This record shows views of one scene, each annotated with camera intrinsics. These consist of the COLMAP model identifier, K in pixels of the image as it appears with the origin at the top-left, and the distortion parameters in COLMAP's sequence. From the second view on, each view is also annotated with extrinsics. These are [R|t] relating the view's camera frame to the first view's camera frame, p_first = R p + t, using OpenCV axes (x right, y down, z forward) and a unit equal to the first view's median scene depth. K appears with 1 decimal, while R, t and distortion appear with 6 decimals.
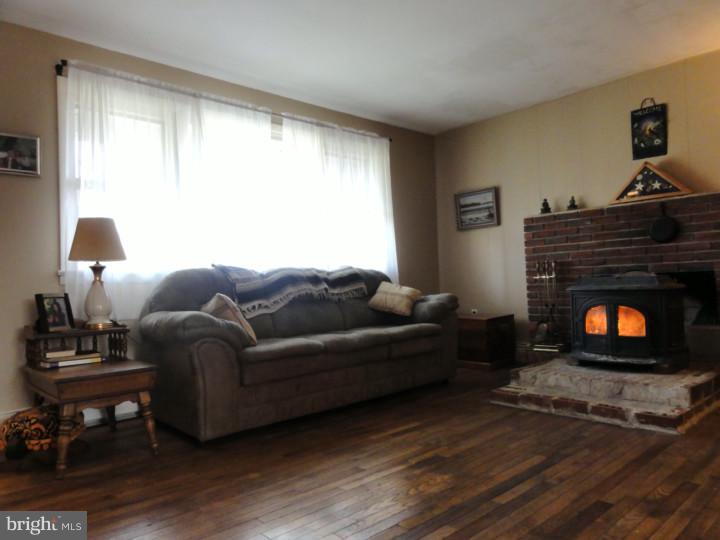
lens RADIAL K [[510.3, 0, 360.0], [0, 510.3, 270.0], [0, 0, 1]] dist [-0.006974, -0.003328]
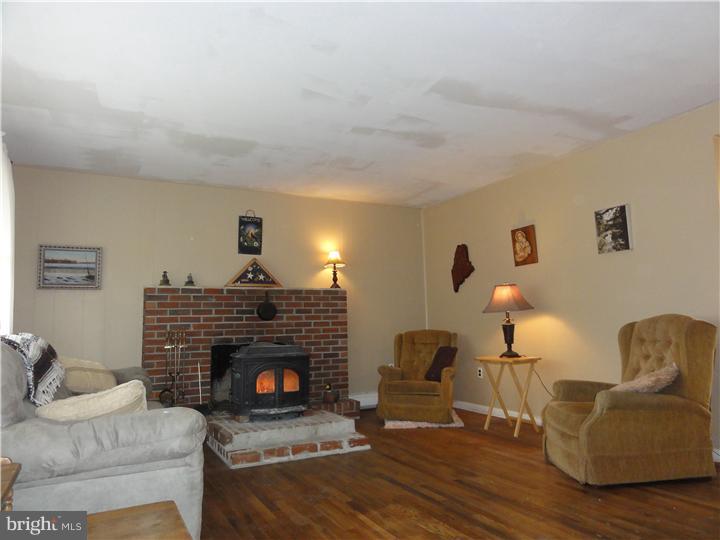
lens RADIAL K [[510.3, 0, 360.0], [0, 510.3, 270.0], [0, 0, 1]] dist [-0.006974, -0.003328]
pose [[0.263959, 0.131172, 0.955573, -0.623762], [-0.018202, 0.991211, -0.131036, -0.012786], [-0.964362, 0.017195, 0.264027, 0.380387]]
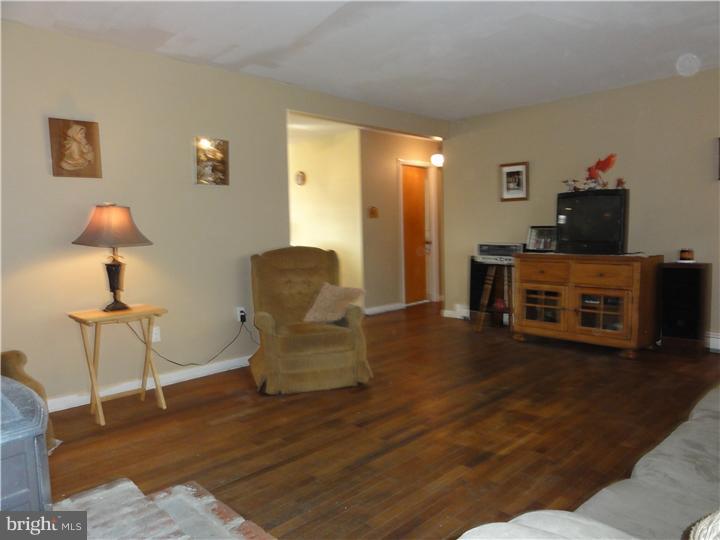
lens RADIAL K [[510.3, 0, 360.0], [0, 510.3, 270.0], [0, 0, 1]] dist [-0.006974, -0.003328]
pose [[-0.997215, 0.068936, -0.028472, 0.216763], [0.067926, 0.997076, 0.035020, -0.039285], [0.030802, 0.032988, -0.998981, 1.158760]]
